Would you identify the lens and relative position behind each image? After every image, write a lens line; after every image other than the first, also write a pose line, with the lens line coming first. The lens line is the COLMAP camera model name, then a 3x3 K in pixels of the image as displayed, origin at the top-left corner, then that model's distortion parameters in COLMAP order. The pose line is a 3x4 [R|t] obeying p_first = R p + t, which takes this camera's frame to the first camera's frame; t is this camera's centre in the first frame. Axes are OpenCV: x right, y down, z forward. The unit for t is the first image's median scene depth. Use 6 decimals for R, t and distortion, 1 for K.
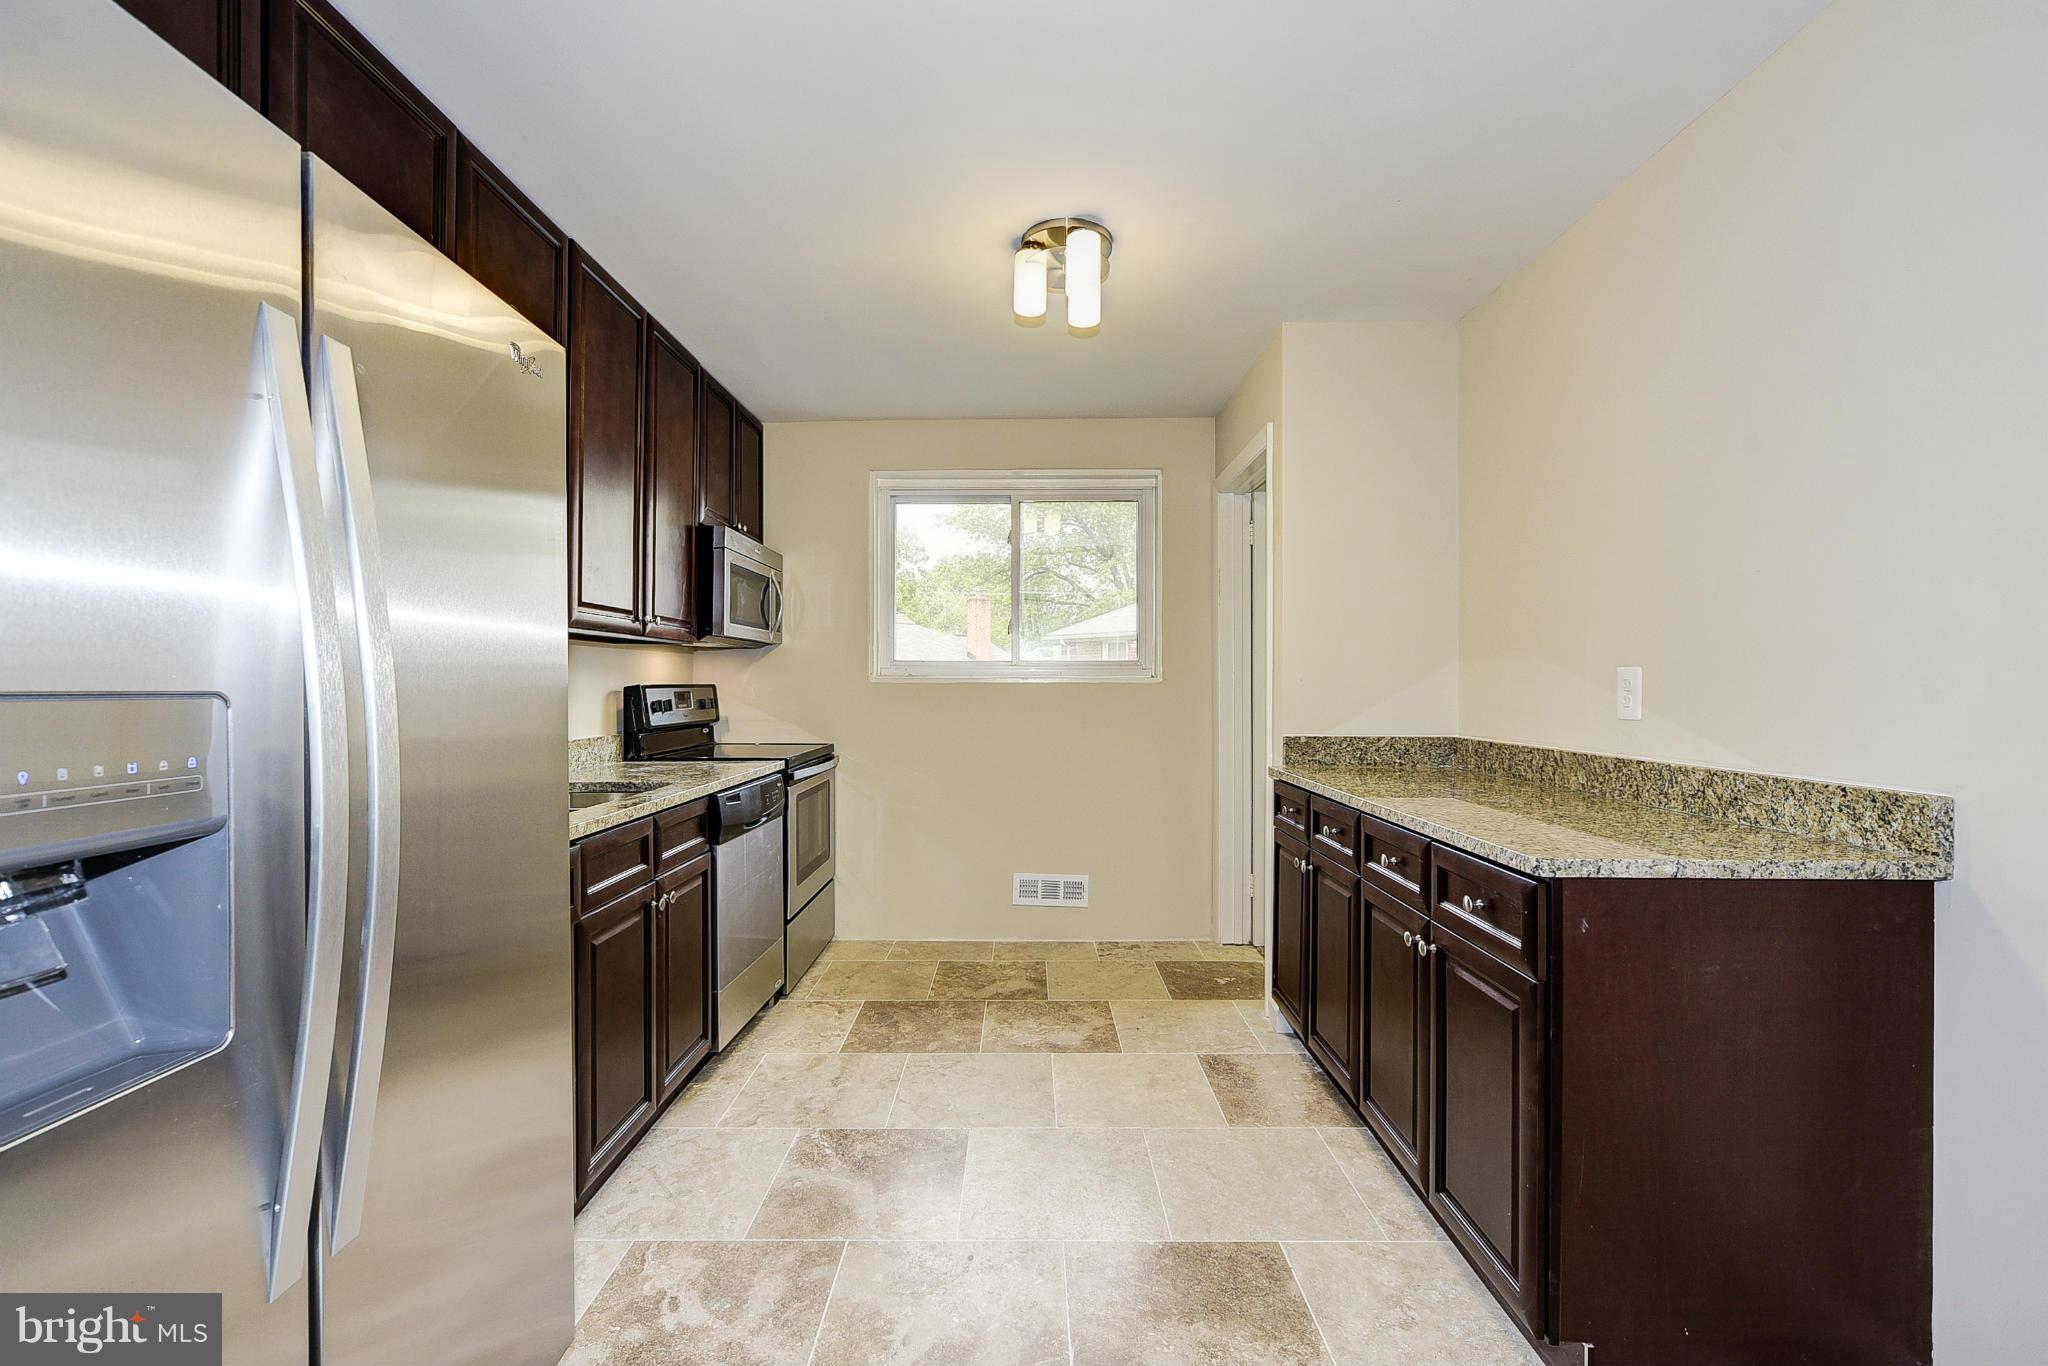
lens RADIAL K [[887.3, 0, 1024.0], [0, 887.3, 683.0], [0, 0, 1]] dist [0.000187, 0.000217]
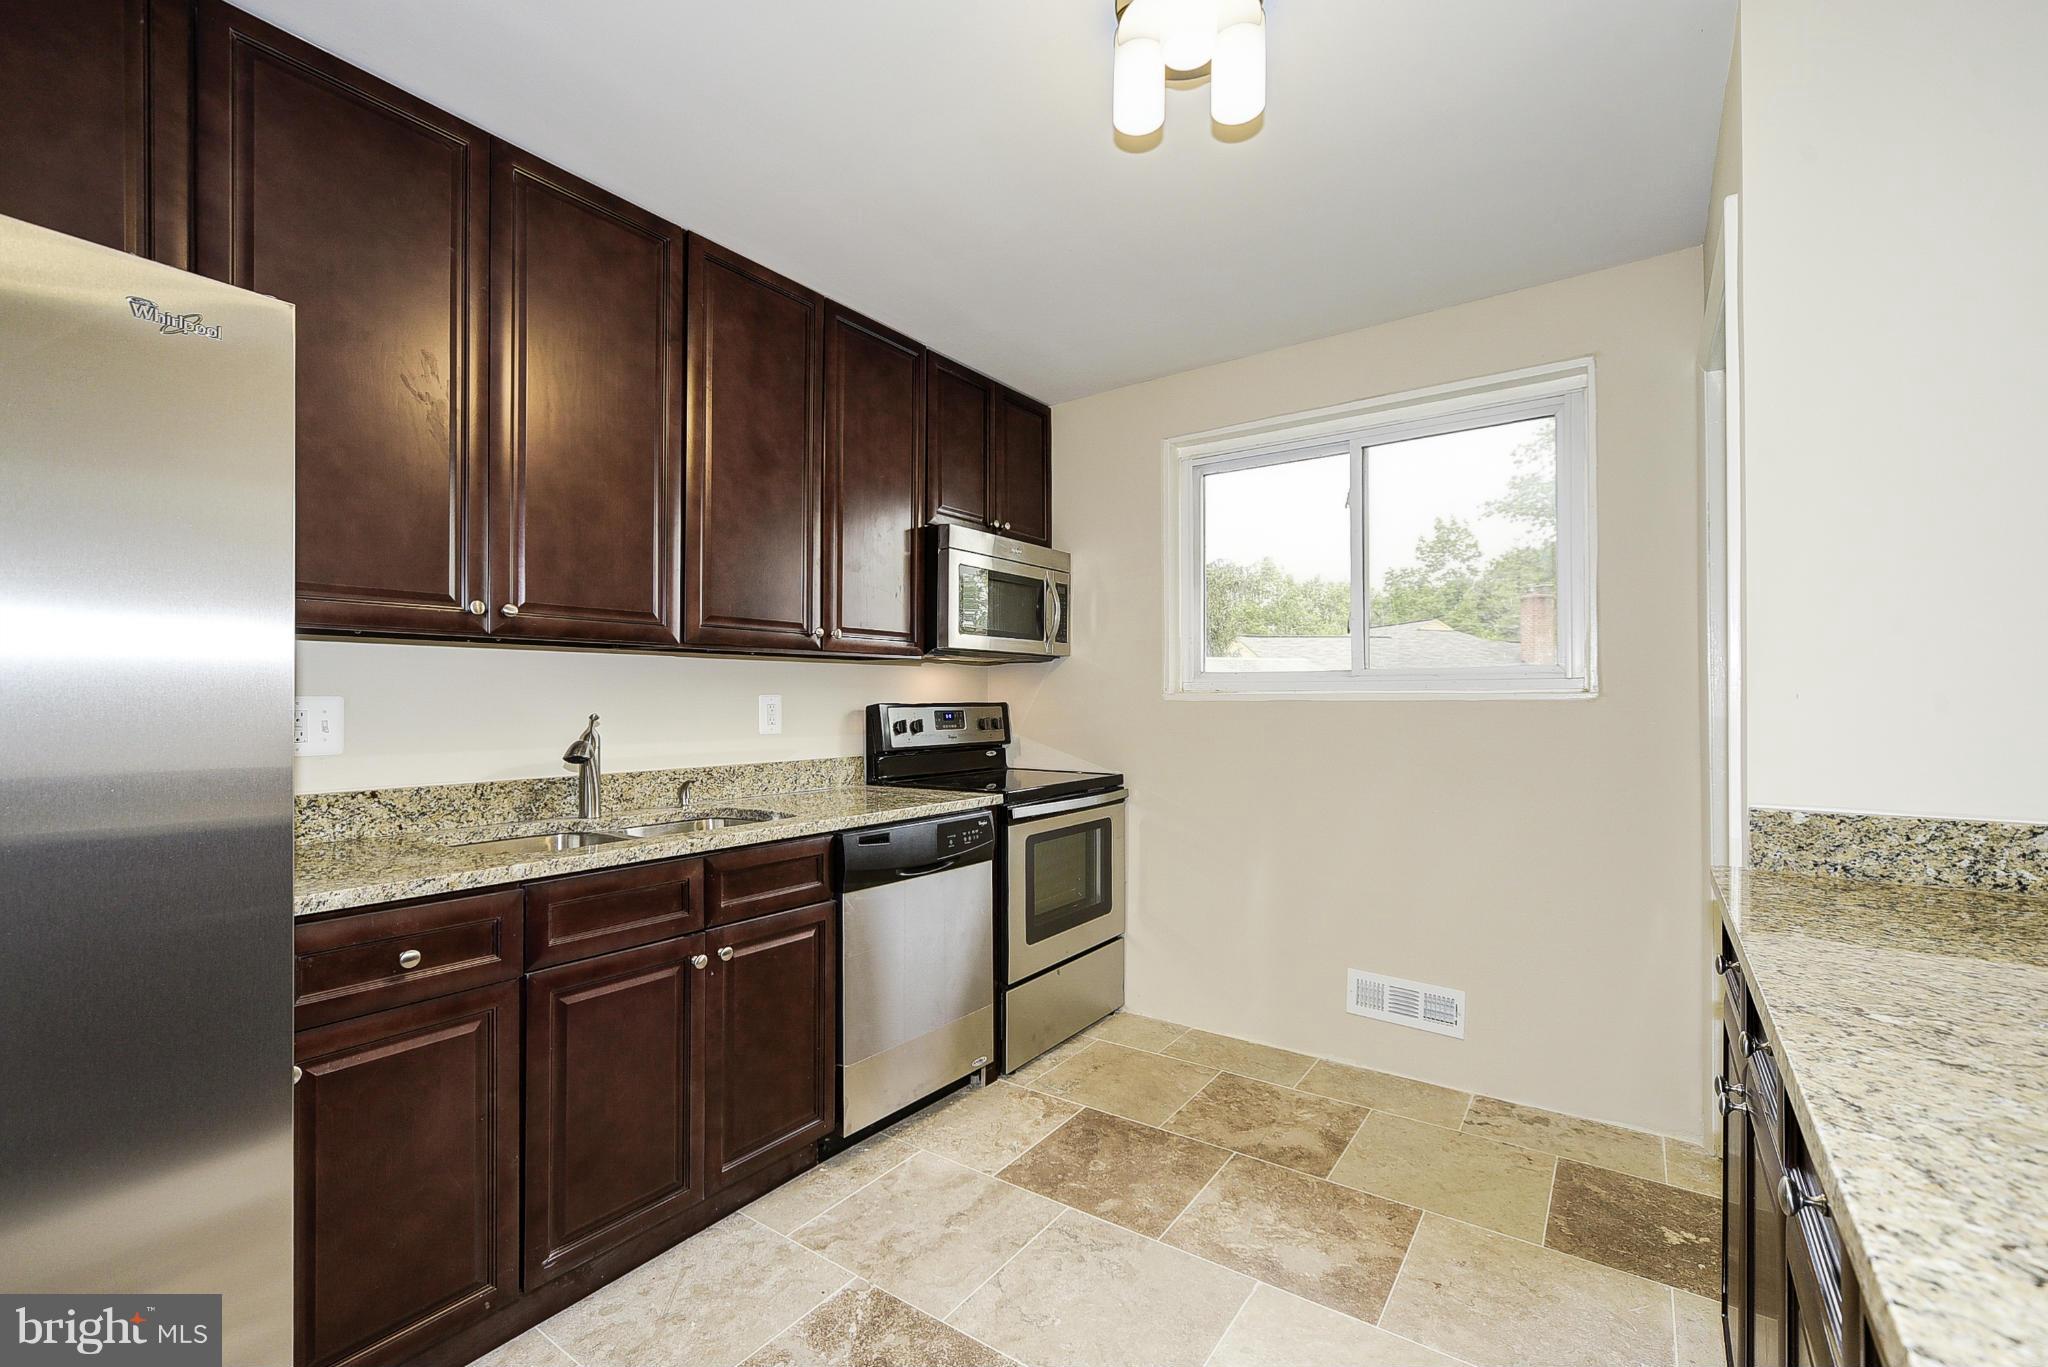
lens RADIAL K [[891.4, 0, 983.6], [0, 891.4, 691.6], [0, 0, 1]] dist [-0.001945, 0.000098]
pose [[0.809131, -0.007670, -0.587578, 0.238931], [0.002828, 0.999954, -0.009159, -0.002267], [0.587622, 0.005749, 0.809115, 0.343880]]
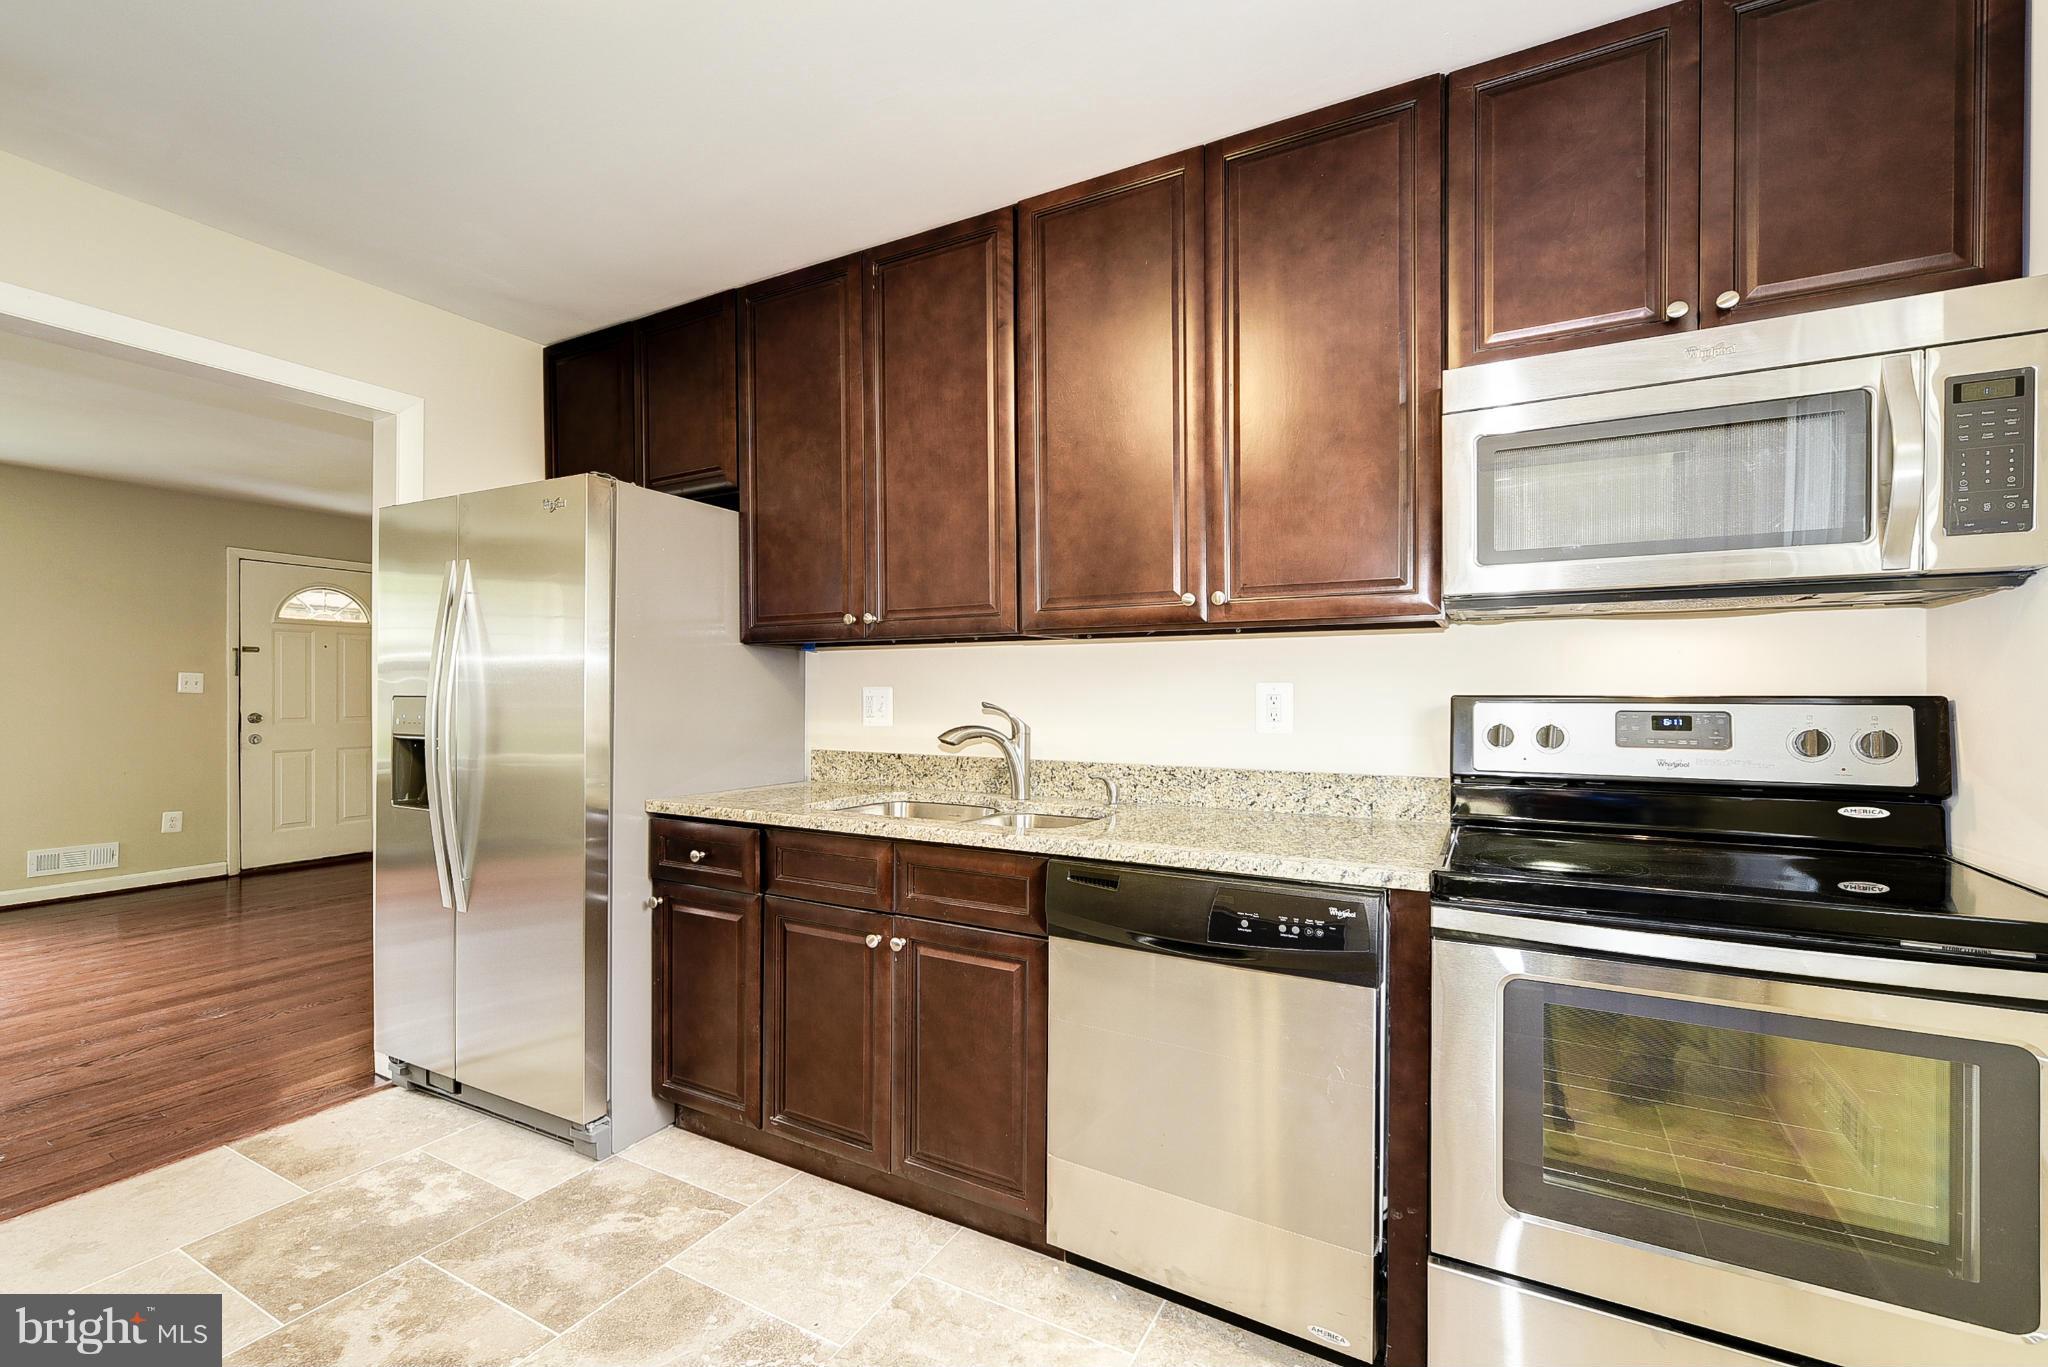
lens RADIAL K [[904.1, 0, 1035.4], [0, 904.1, 685.2], [0, 0, 1]] dist [-0.000186, 0.000129]
pose [[-0.482829, -0.000072, -0.875715, 0.230816], [0.003478, 0.999992, -0.001999, -0.004227], [0.875708, -0.004011, -0.482825, 1.185491]]
